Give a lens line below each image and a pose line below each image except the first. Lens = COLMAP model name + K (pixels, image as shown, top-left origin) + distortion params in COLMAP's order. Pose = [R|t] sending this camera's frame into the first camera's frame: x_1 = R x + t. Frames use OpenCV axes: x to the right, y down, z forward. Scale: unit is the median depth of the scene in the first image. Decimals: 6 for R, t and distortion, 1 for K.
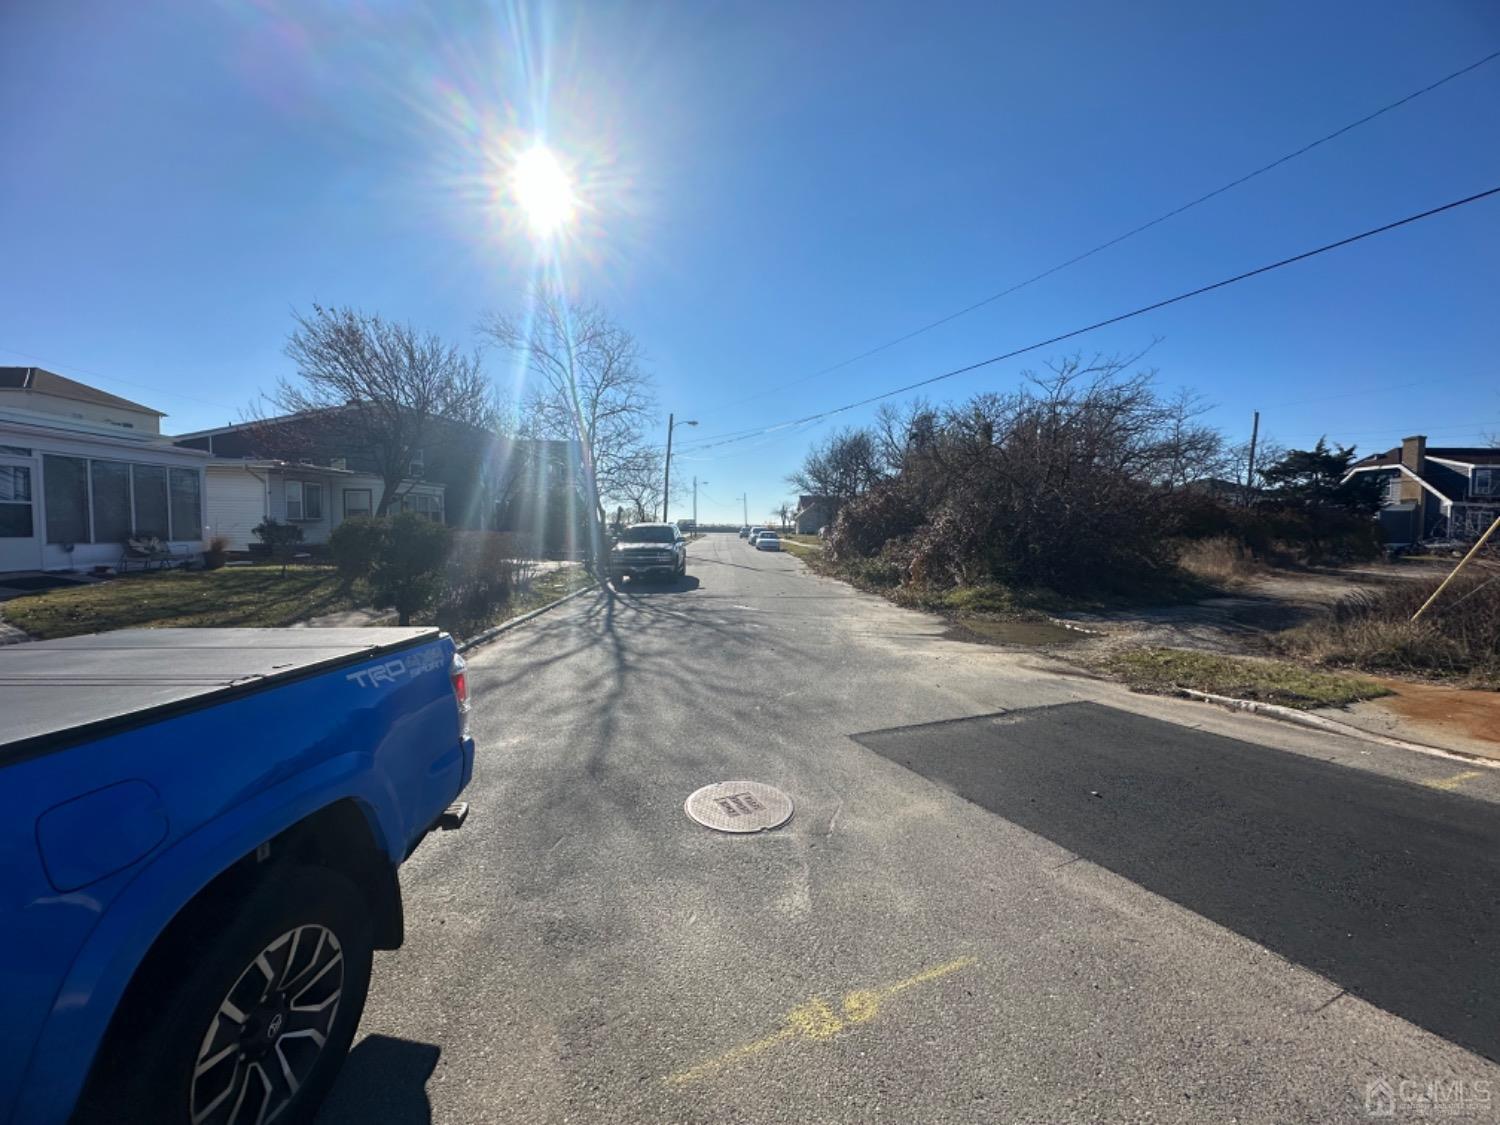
lens RADIAL K [[592.7, 0, 751.6], [0, 592.7, 567.1], [0, 0, 1]] dist [-0.004822, 0.000106]
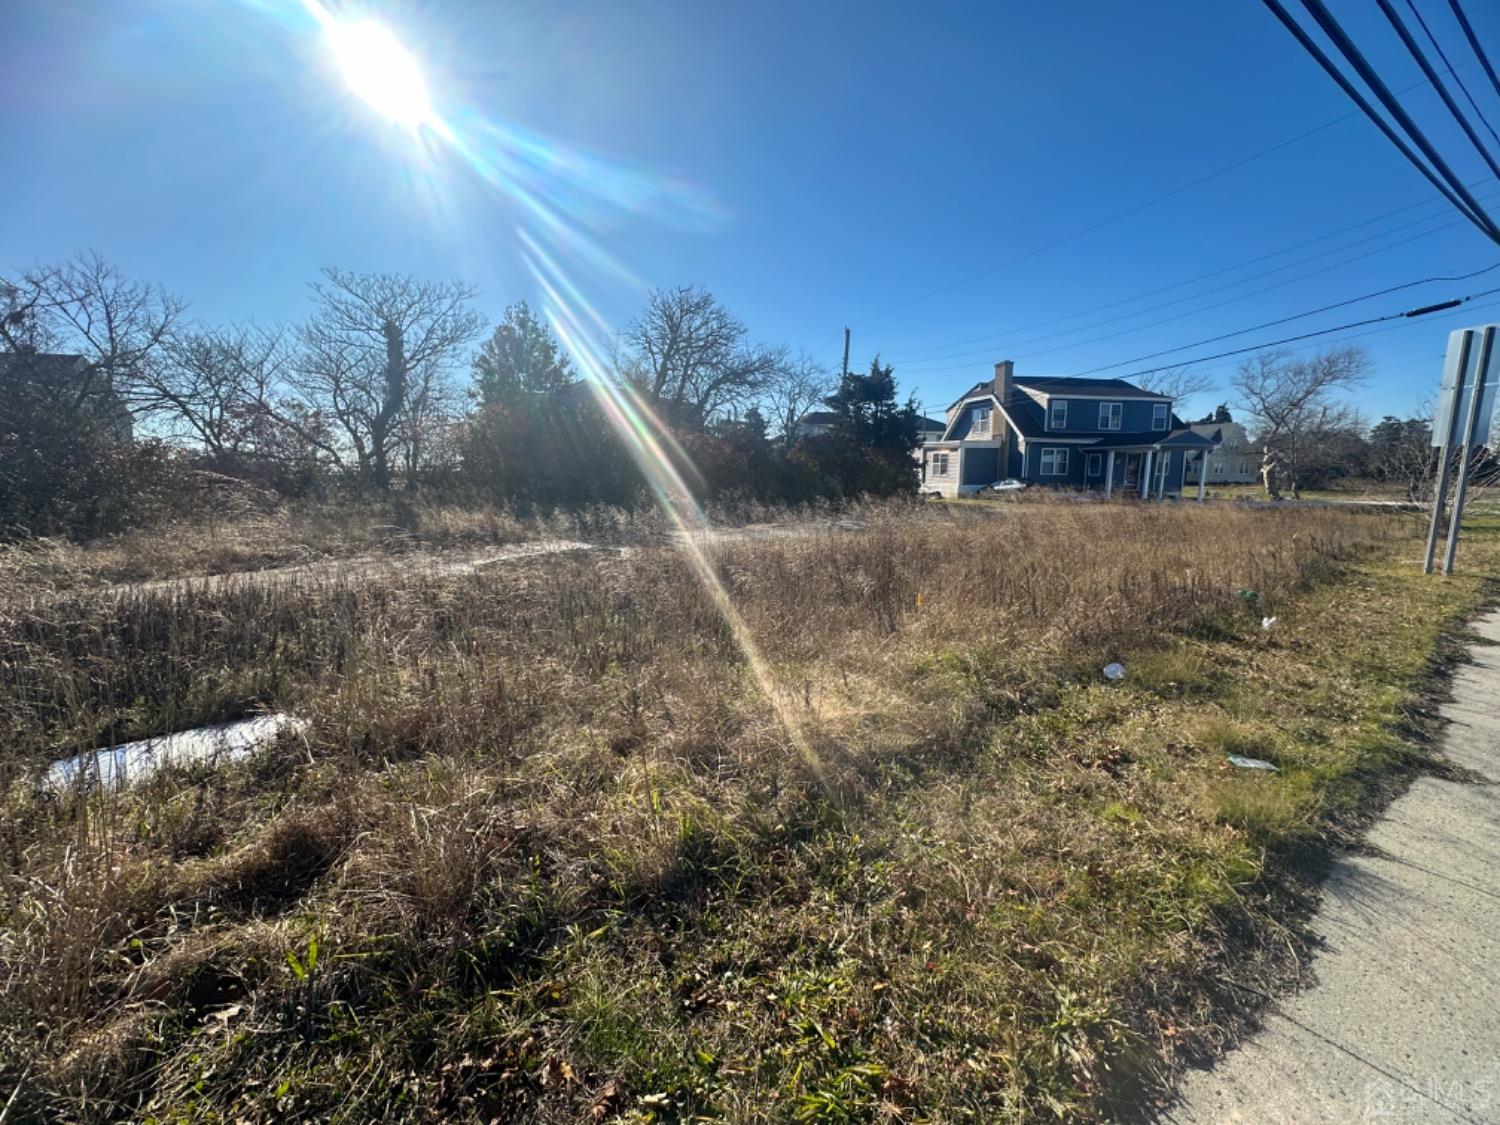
lens RADIAL K [[592.7, 0, 747.0], [0, 592.7, 560.9], [0, 0, 1]] dist [-0.004822, 0.000106]
pose [[0.985406, -0.030819, 0.167405, 2.631742], [0.016429, 0.996101, 0.086675, -0.047078], [-0.169424, -0.082660, 0.982071, 0.801144]]
